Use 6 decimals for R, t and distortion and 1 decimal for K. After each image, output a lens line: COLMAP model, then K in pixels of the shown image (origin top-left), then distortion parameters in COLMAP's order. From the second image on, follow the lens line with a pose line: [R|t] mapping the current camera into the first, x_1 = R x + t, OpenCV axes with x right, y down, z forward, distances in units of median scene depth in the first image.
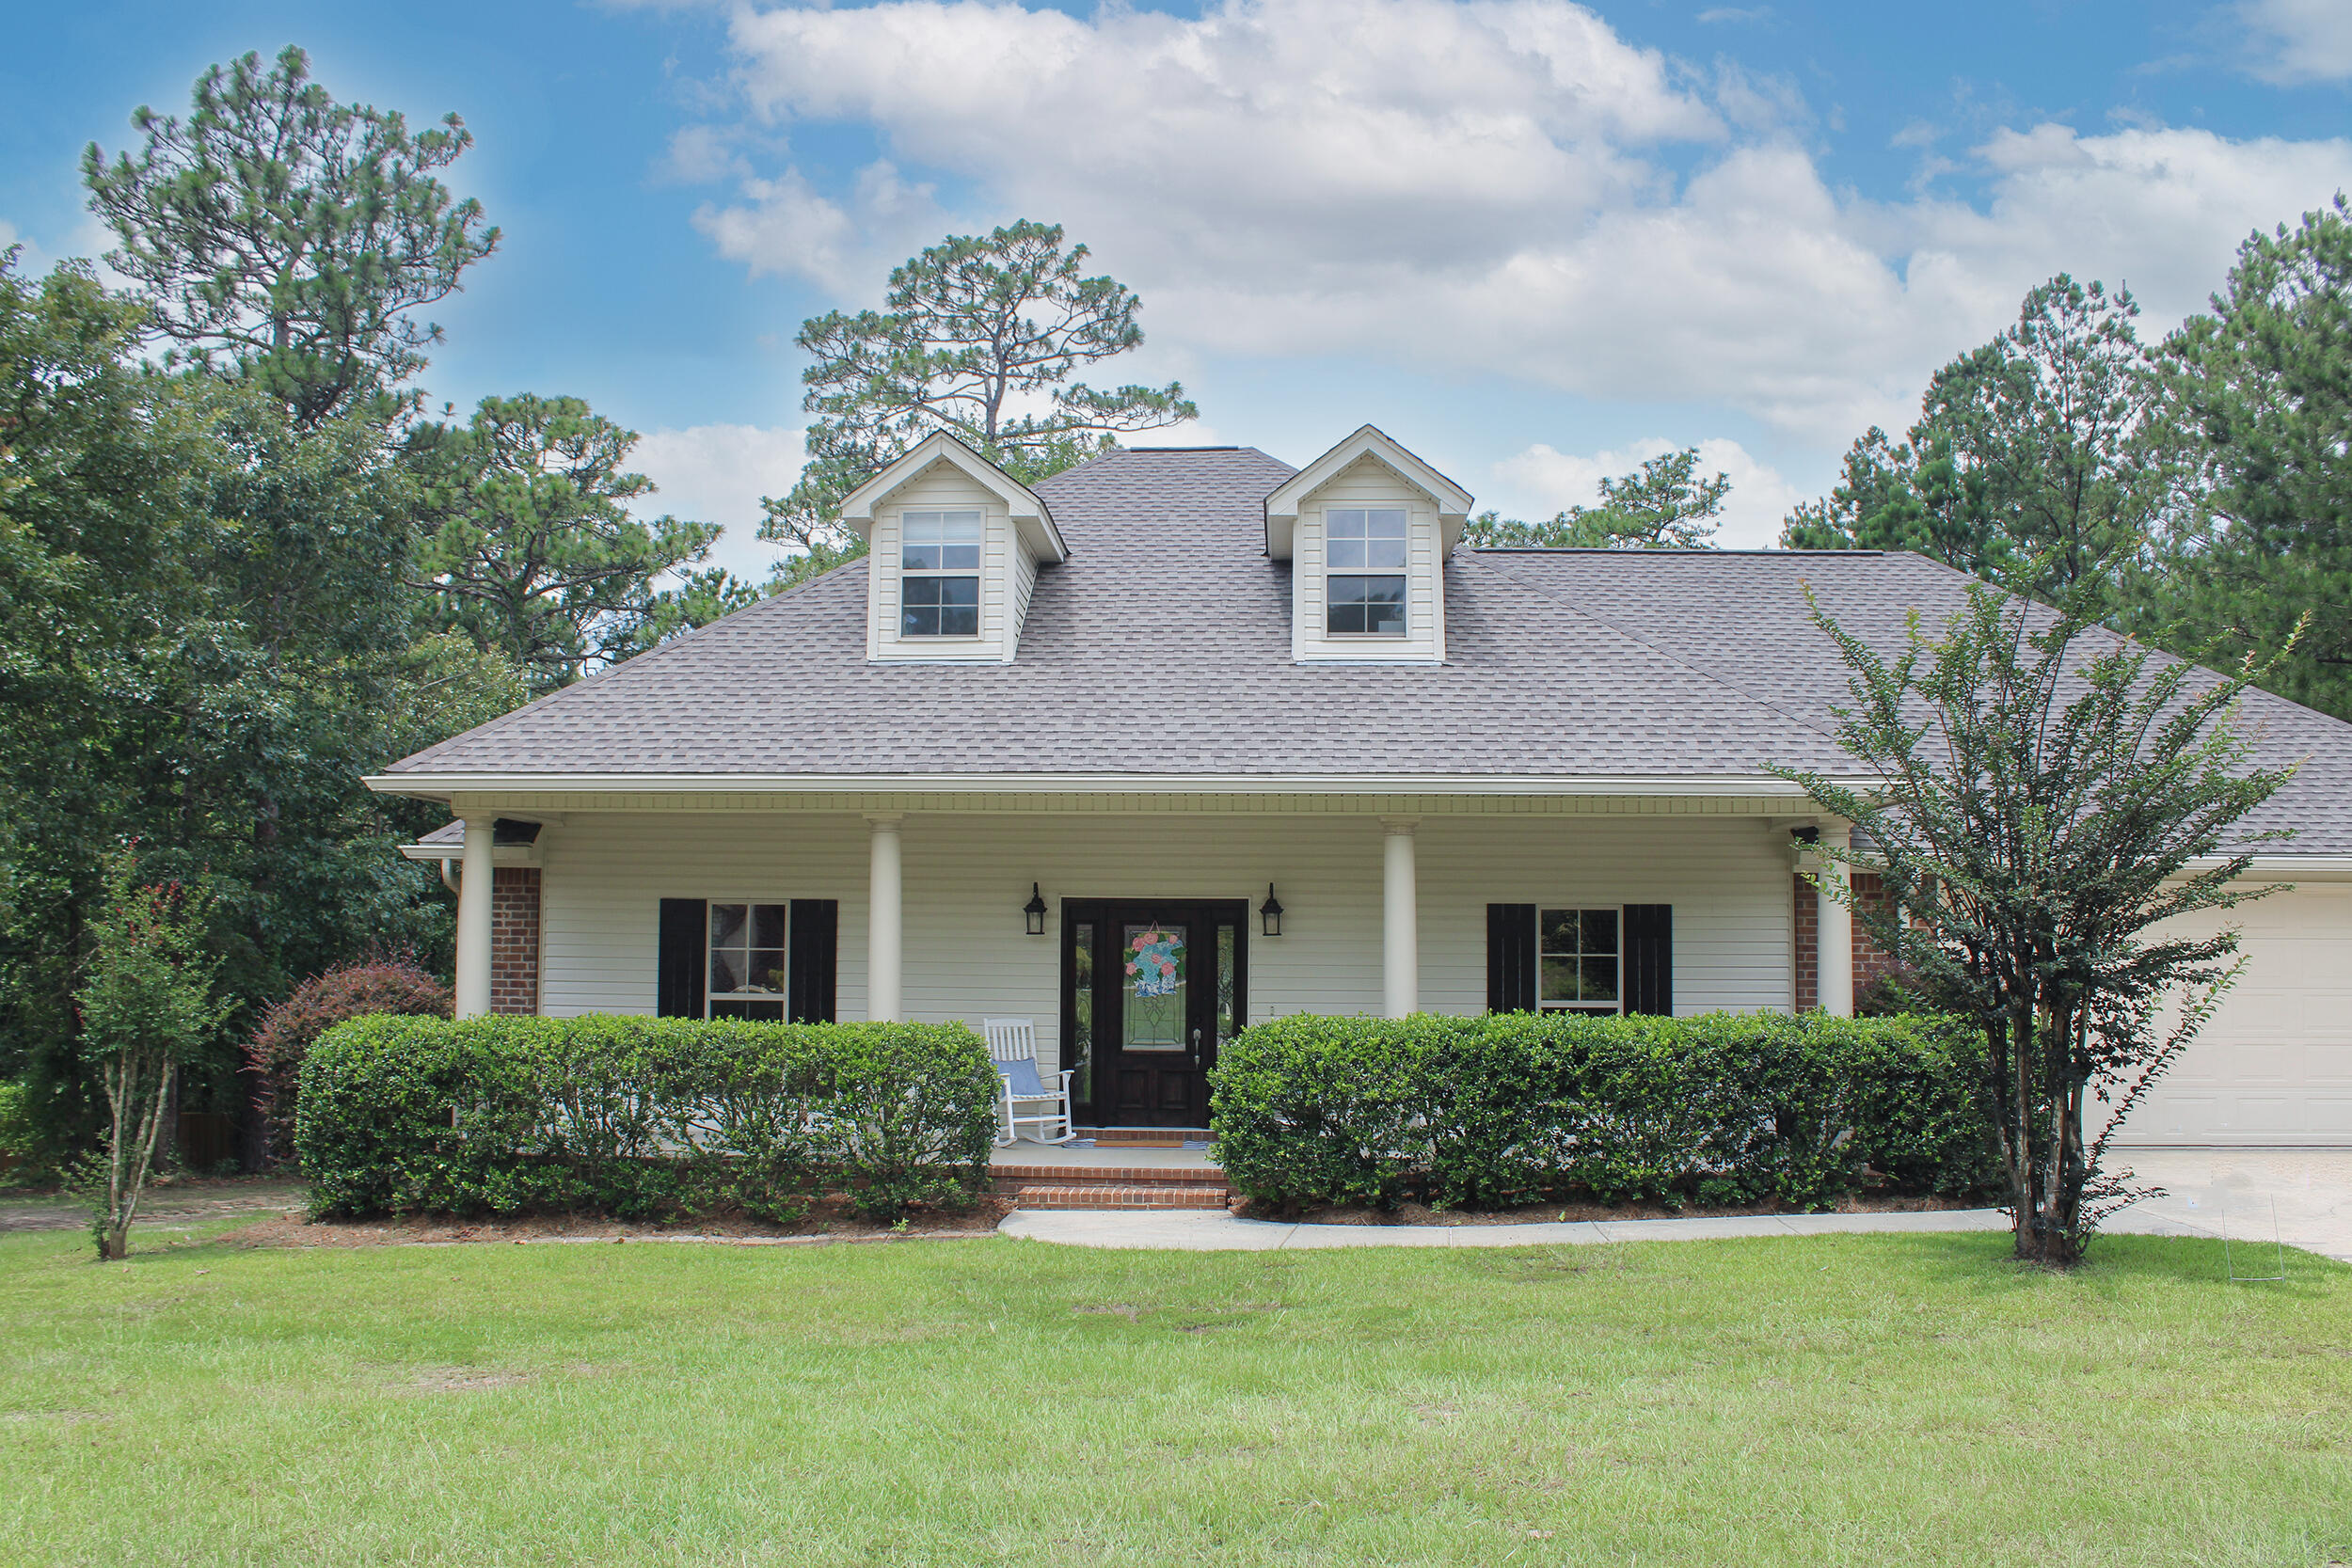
lens RADIAL K [[1971.1, 0, 1163.9], [0, 1971.1, 791.9], [0, 0, 1]] dist [-0.162176, 0.150354]
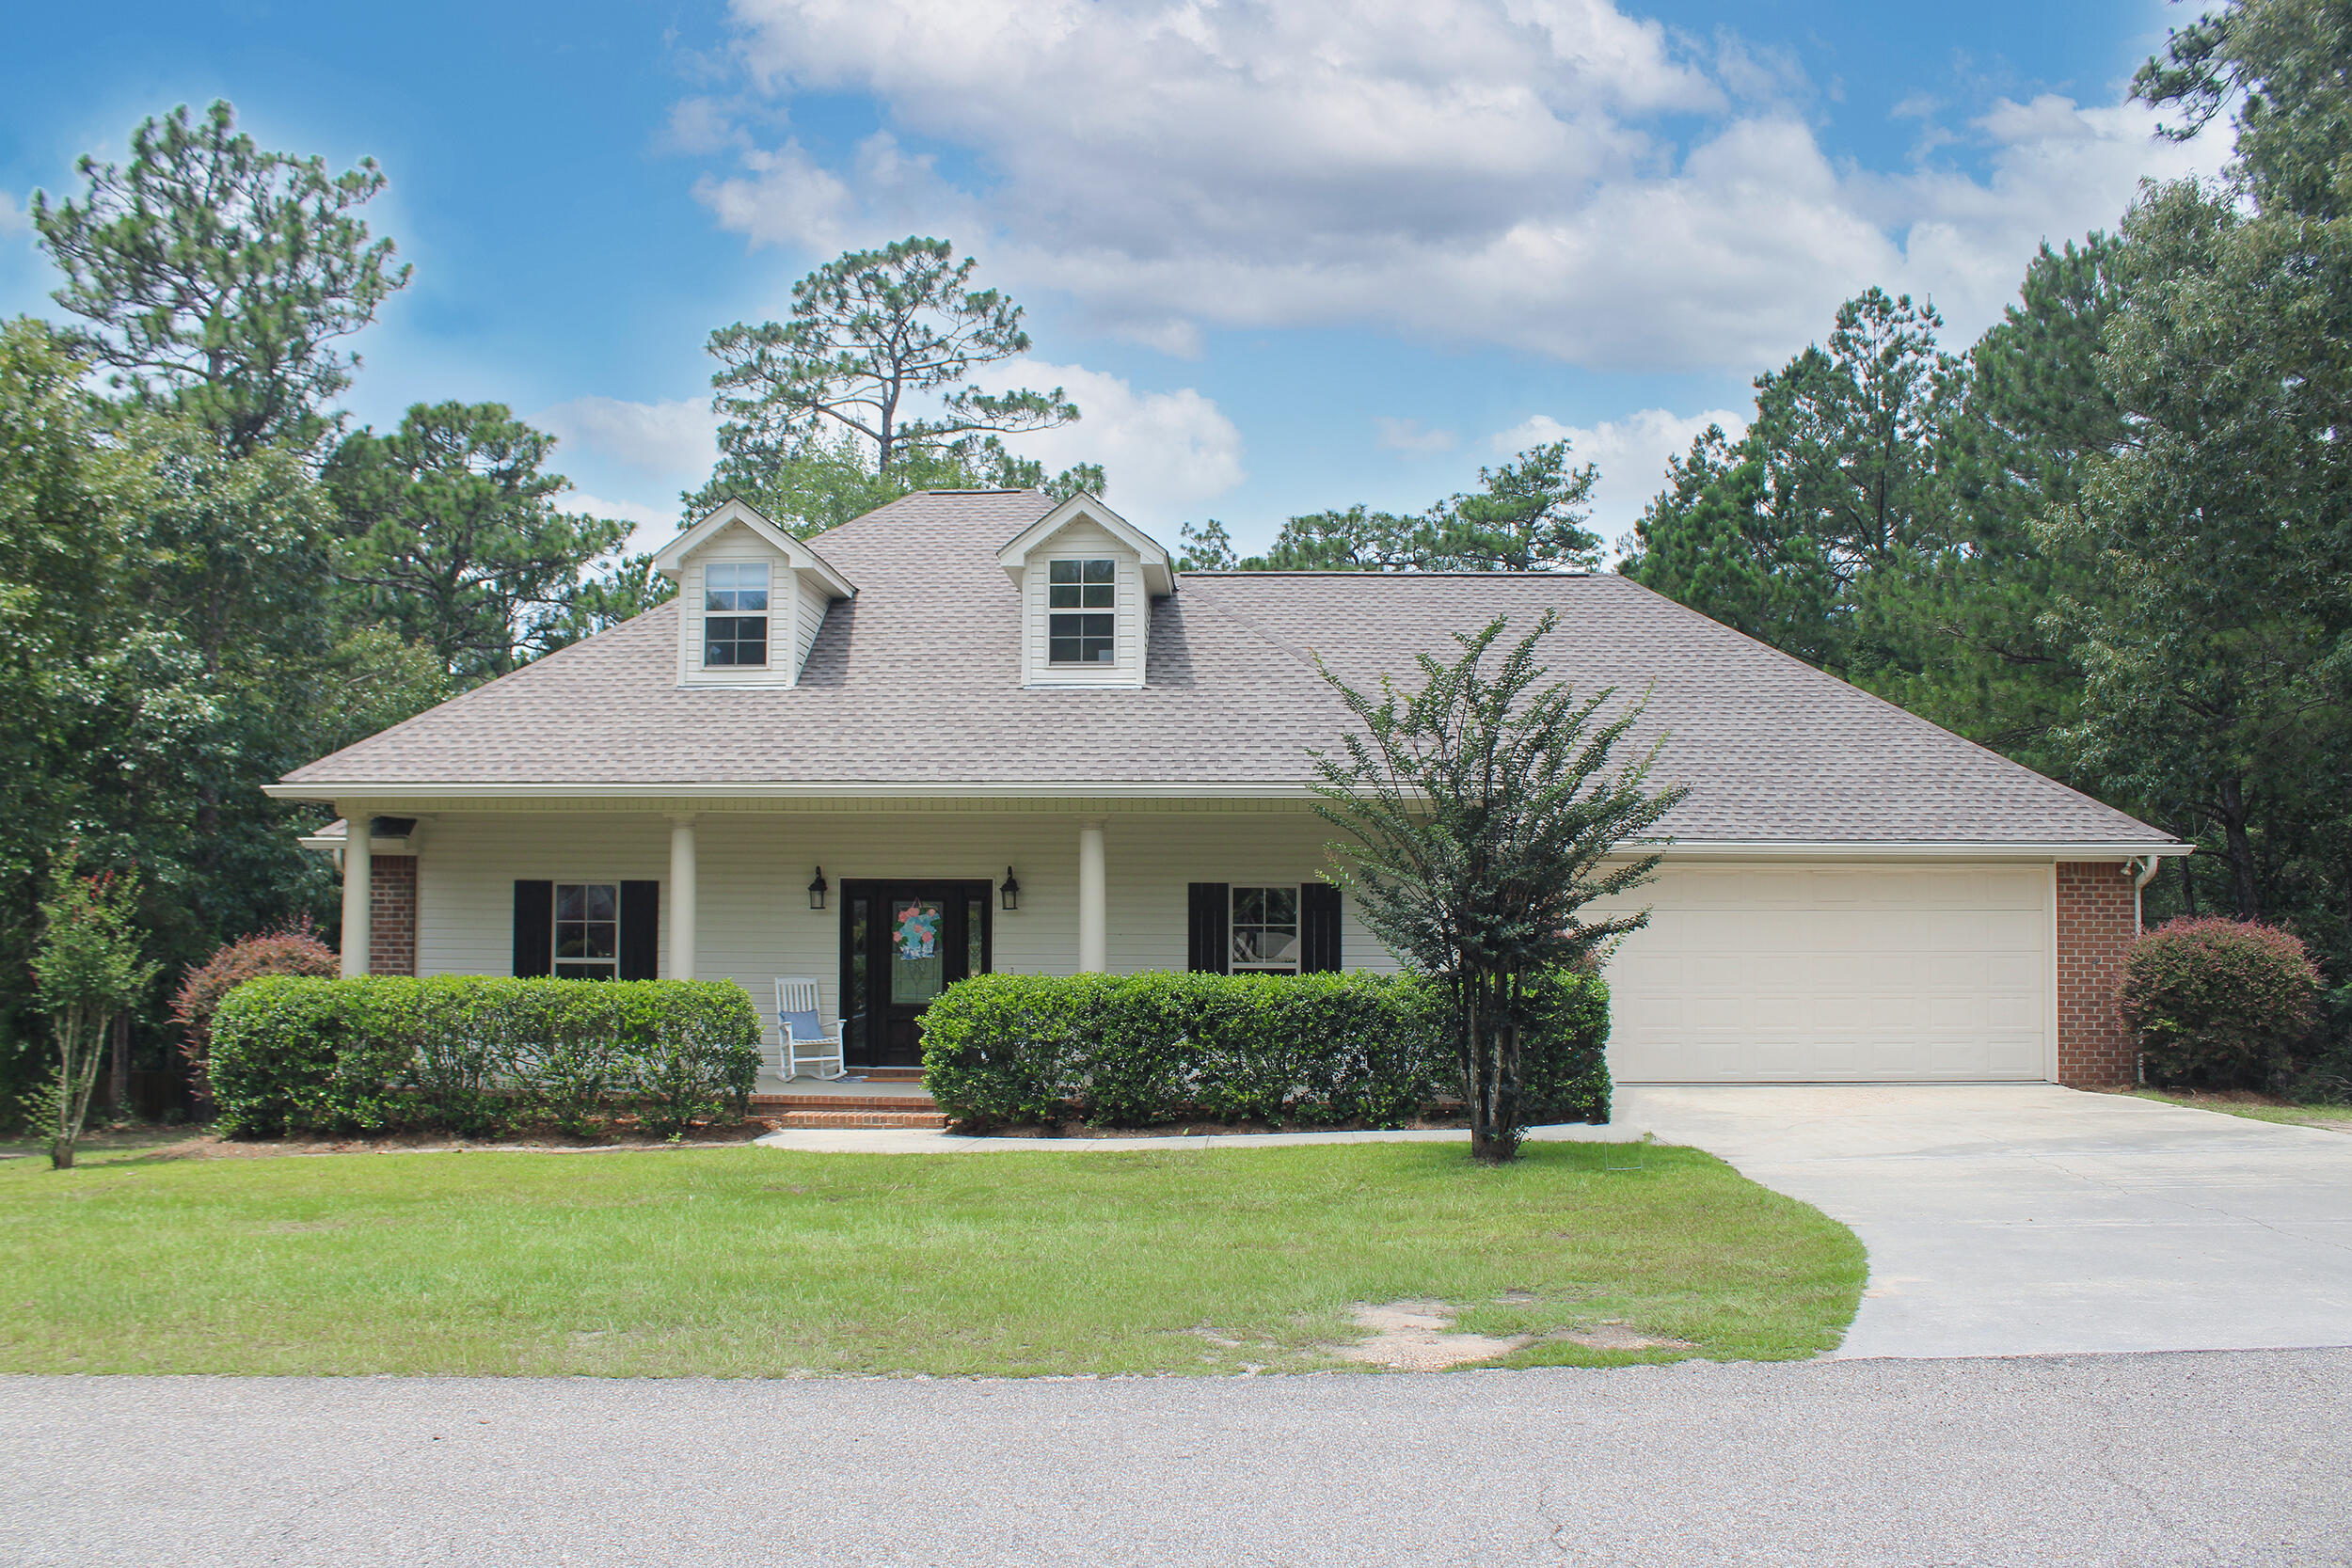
lens RADIAL K [[1954.7, 0, 1126.5], [0, 1954.7, 795.1], [0, 0, 1]] dist [-0.153050, 0.145967]
pose [[0.999988, -0.003524, 0.003512, 0.119591], [0.003454, 0.999797, 0.019833, -0.020928], [-0.003581, -0.019820, 0.999797, -0.202314]]
